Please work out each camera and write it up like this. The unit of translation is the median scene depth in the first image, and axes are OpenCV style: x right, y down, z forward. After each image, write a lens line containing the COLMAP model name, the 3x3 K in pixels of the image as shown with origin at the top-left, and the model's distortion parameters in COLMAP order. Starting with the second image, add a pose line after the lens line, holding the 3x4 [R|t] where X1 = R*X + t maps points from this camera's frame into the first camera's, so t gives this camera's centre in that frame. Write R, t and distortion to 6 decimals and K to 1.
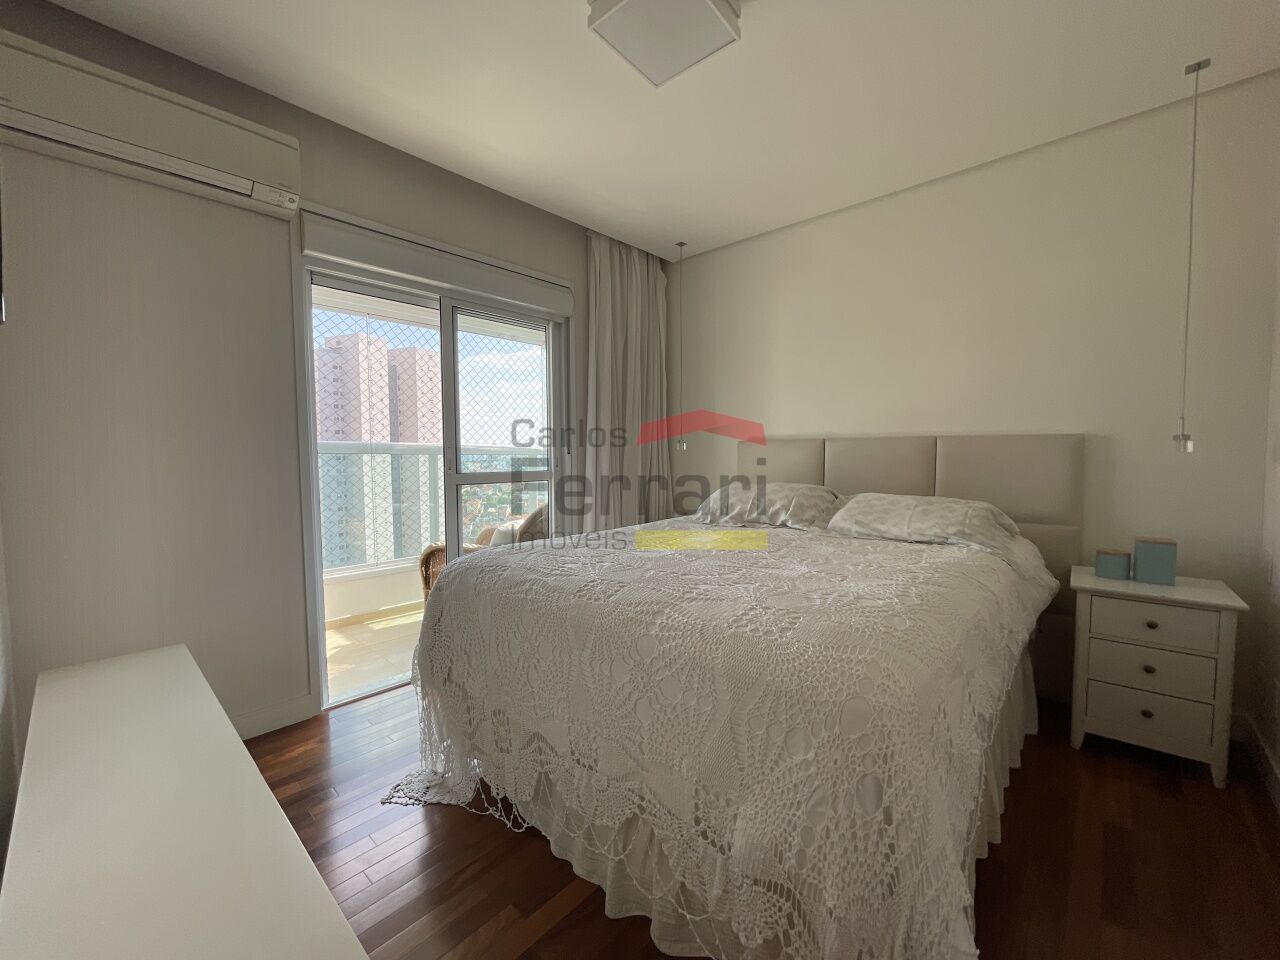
lens RADIAL K [[519.1, 0, 632.3], [0, 519.1, 492.2], [0, 0, 1]] dist [-0.000321, 0.000092]
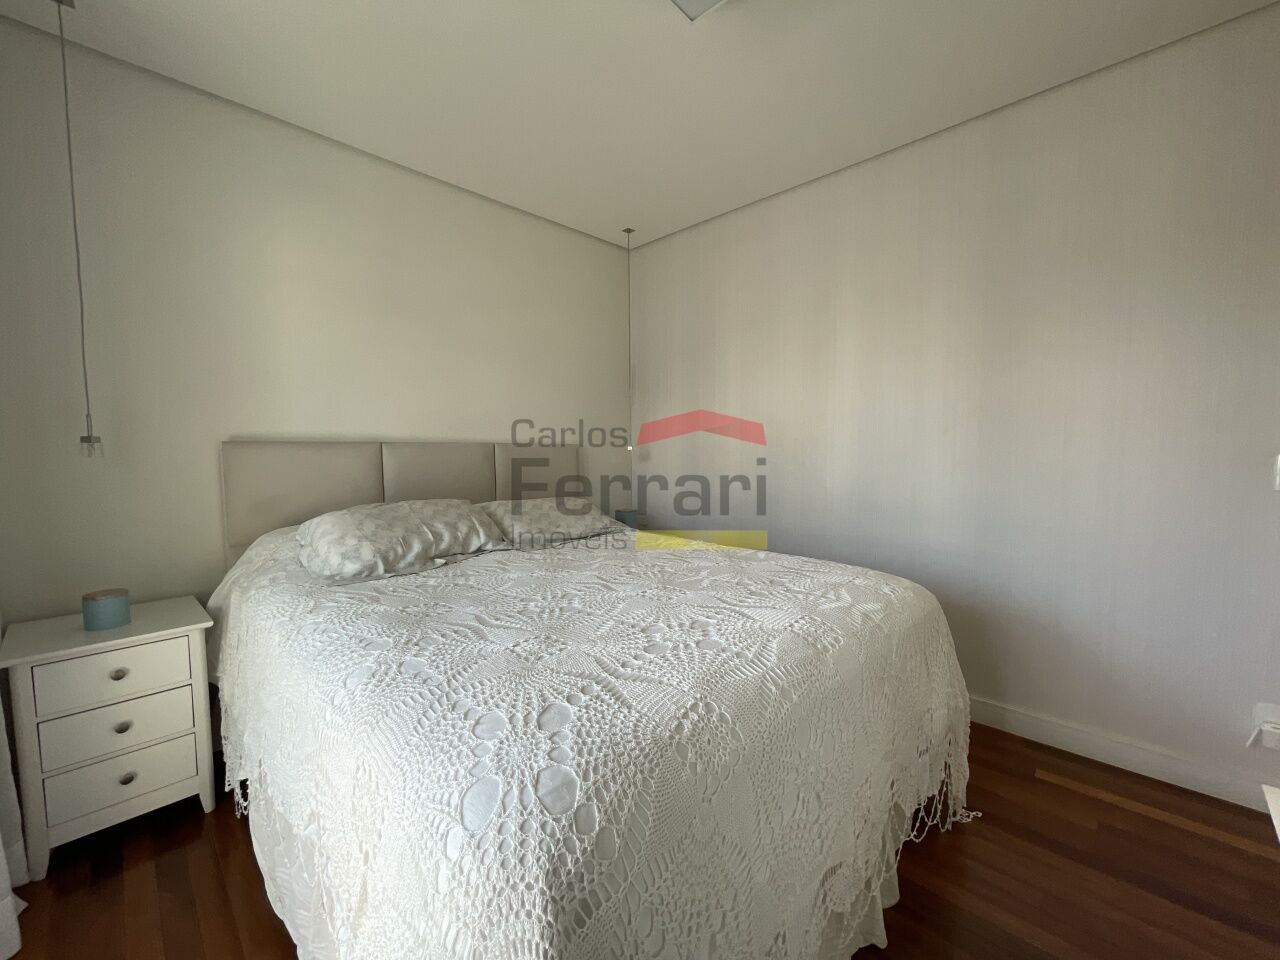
lens RADIAL K [[519.7, 0, 640.0], [0, 519.7, 480.0], [0, 0, 1]] dist [0.000138, 0.000018]
pose [[0.014371, -0.052619, 0.998511, -0.495912], [0.091304, 0.994511, 0.051094, -0.063183], [-0.995719, 0.090433, 0.019096, 0.740324]]
